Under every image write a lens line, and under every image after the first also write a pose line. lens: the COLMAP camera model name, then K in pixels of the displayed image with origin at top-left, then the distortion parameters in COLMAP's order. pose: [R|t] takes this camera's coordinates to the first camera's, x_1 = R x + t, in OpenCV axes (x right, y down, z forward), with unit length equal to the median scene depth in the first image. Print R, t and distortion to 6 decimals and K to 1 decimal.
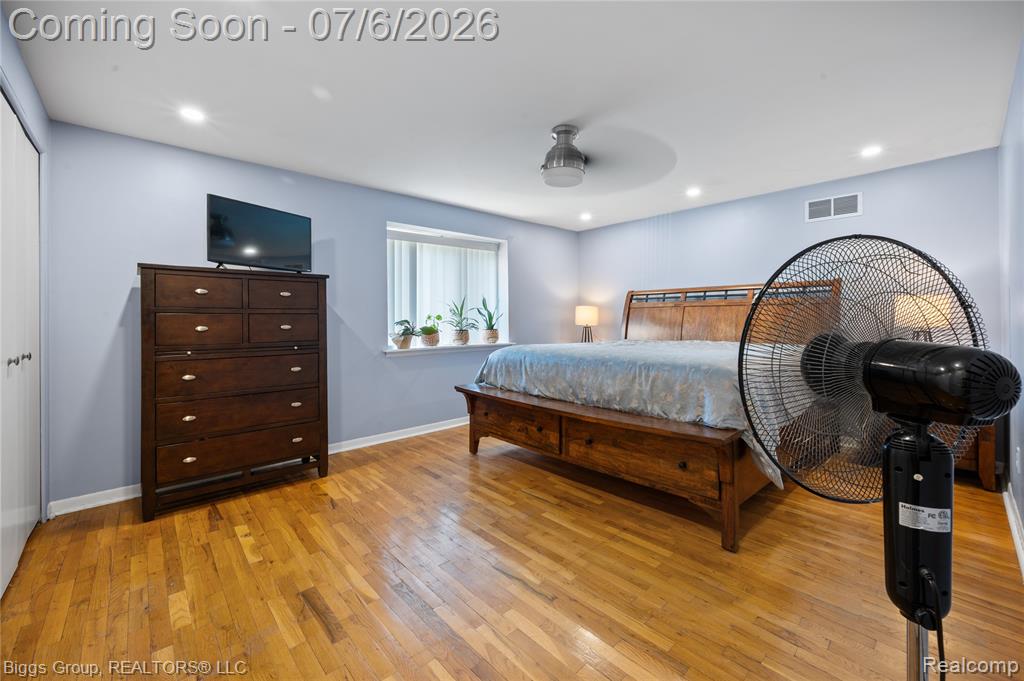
lens RADIAL K [[415.0, 0, 513.1], [0, 415.0, 317.8], [0, 0, 1]] dist [-0.001710, -0.000311]
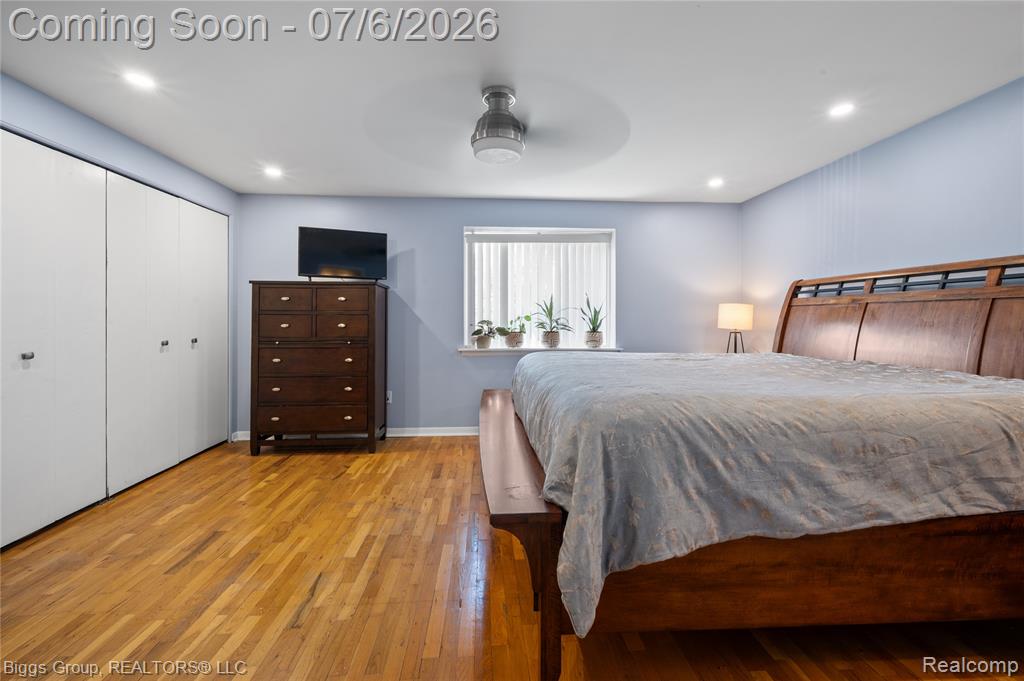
lens RADIAL K [[415.0, 0, 513.1], [0, 415.0, 317.8], [0, 0, 1]] dist [-0.001710, -0.000311]
pose [[0.782241, 0.006563, -0.622941, 0.594897], [-0.004881, 0.999978, 0.004406, -0.008295], [0.622957, -0.000406, 0.782256, 0.332159]]
